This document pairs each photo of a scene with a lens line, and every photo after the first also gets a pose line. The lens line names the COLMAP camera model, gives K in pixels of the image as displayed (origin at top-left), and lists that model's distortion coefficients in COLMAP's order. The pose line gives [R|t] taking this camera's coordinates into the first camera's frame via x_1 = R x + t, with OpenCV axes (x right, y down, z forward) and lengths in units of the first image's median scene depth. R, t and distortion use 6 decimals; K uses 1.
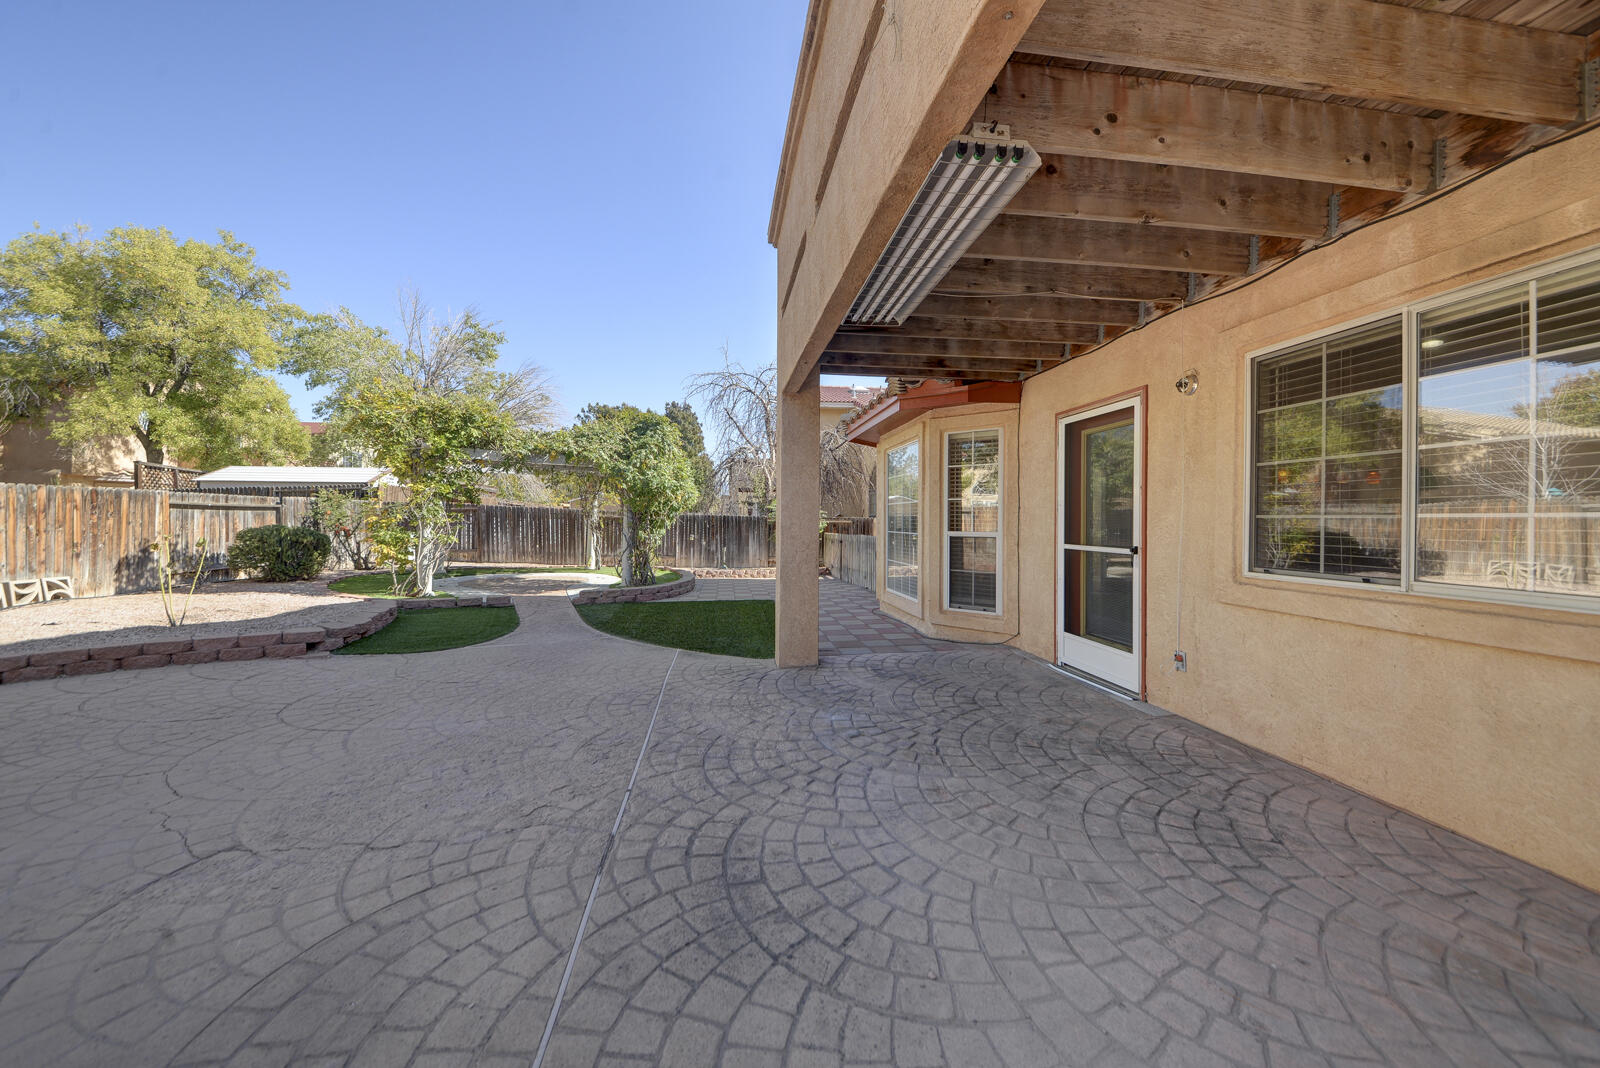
lens RADIAL K [[566.2, 0, 794.0], [0, 566.2, 528.1], [0, 0, 1]] dist [-0.005388, -0.004362]
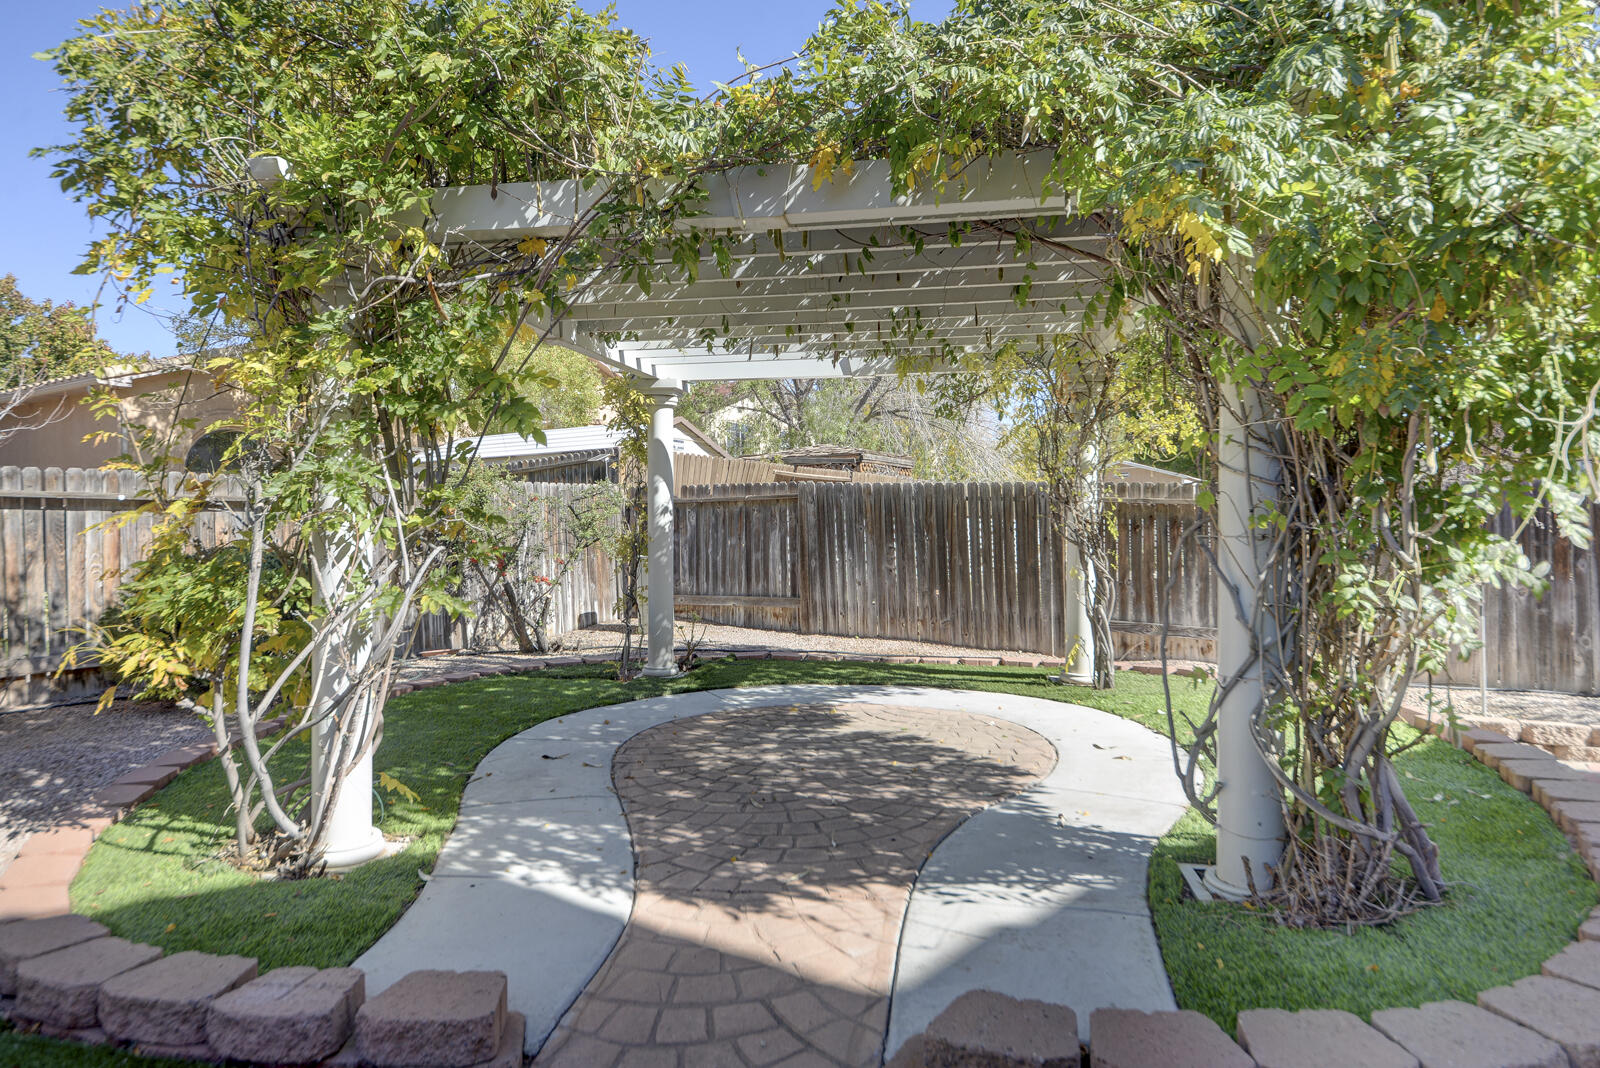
lens RADIAL K [[944.0, 0, 801.6], [0, 944.0, 528.7], [0, 0, 1]] dist [0.013466, -0.016892]
pose [[0.786778, -0.019152, -0.616938, -0.258577], [0.016241, 0.999815, -0.010326, -0.004980], [0.617022, -0.001895, 0.786944, 0.799375]]
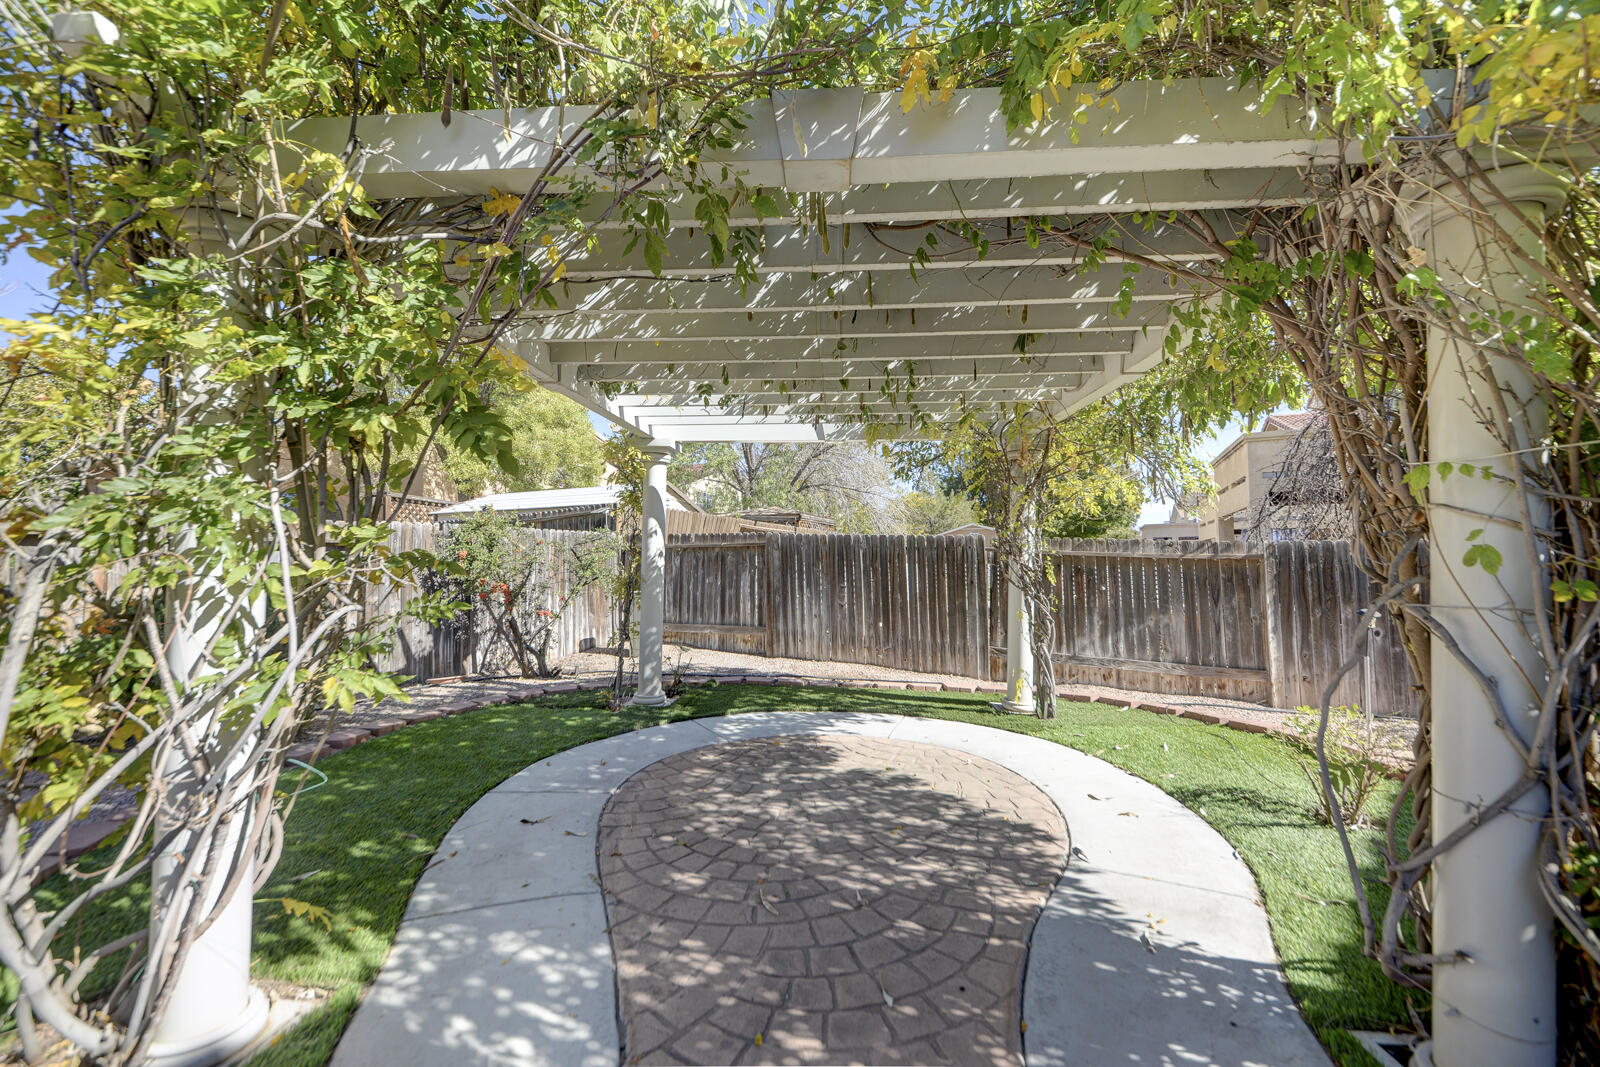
lens RADIAL K [[637.9, 0, 802.4], [0, 637.9, 541.0], [0, 0, 1]] dist [0.021381, -0.000895]
pose [[0.840311, -0.031521, -0.541188, -0.394079], [0.005003, 0.998717, -0.050401, -0.012217], [0.542082, 0.039645, 0.839390, 0.918013]]
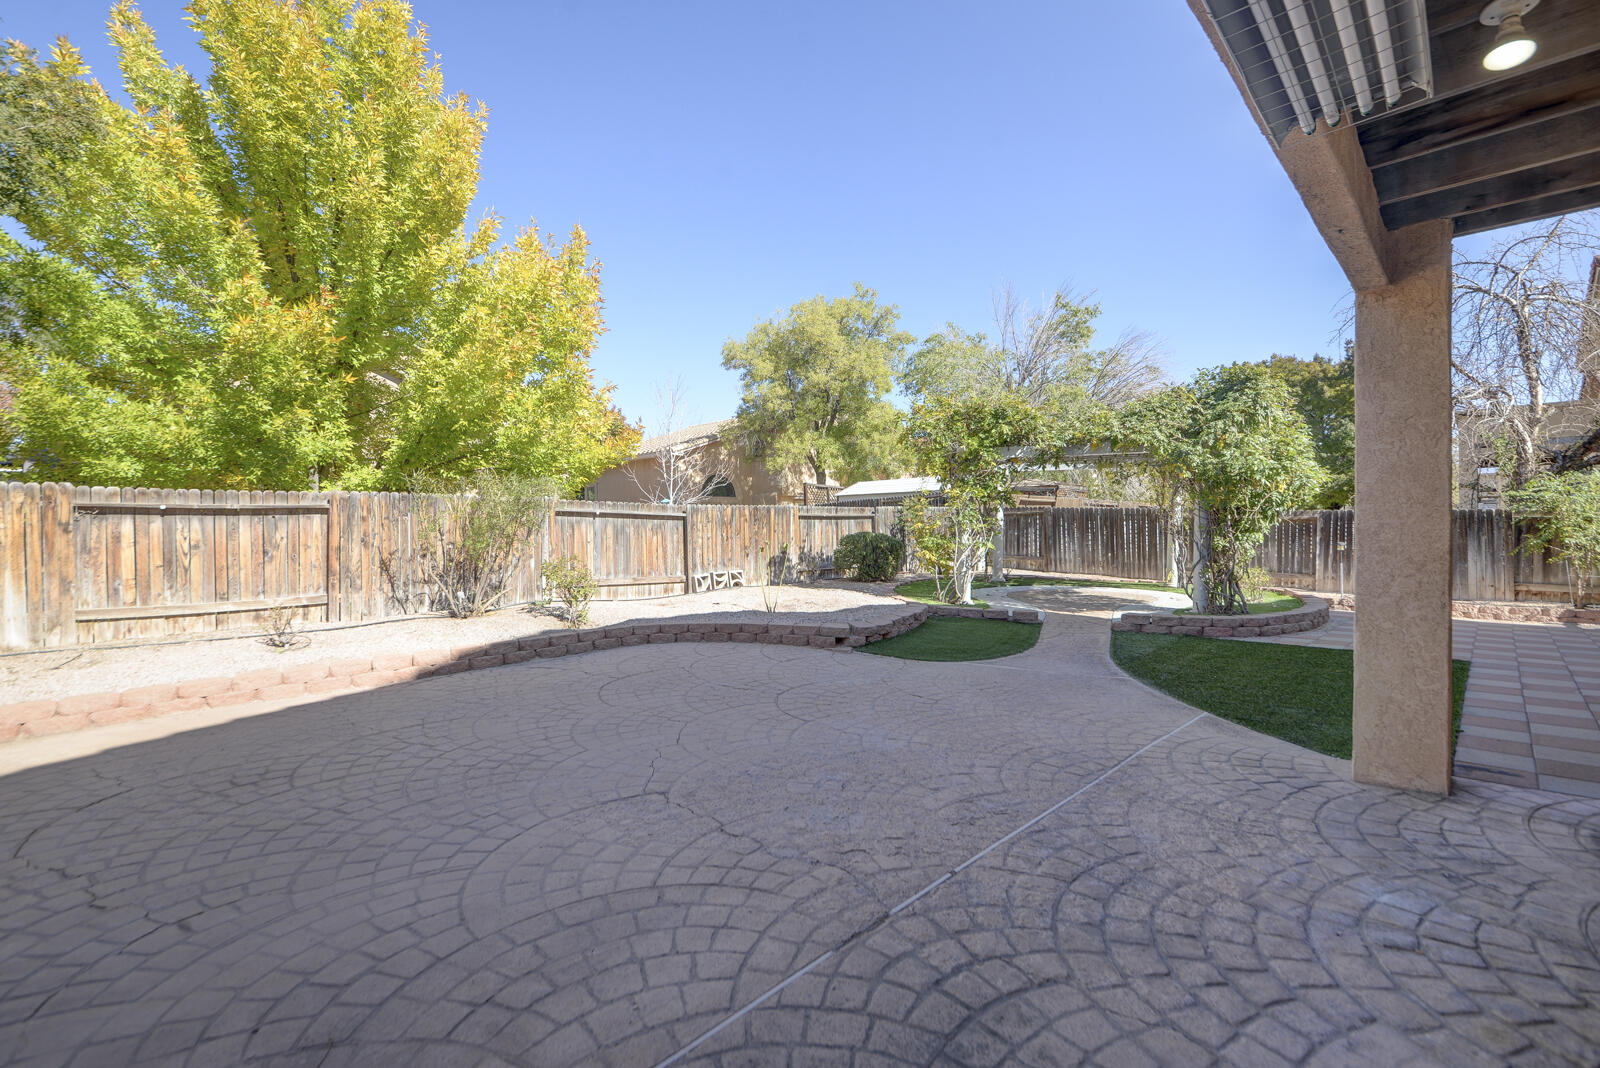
lens RADIAL K [[674.1, 0, 807.9], [0, 674.1, 534.6], [0, 0, 1]] dist [0.018735, -0.012196]
pose [[0.609732, -0.003247, -0.792601, 0.099187], [0.006685, 0.999977, 0.001046, -0.002058], [0.792580, -0.005936, 0.609739, 0.080588]]
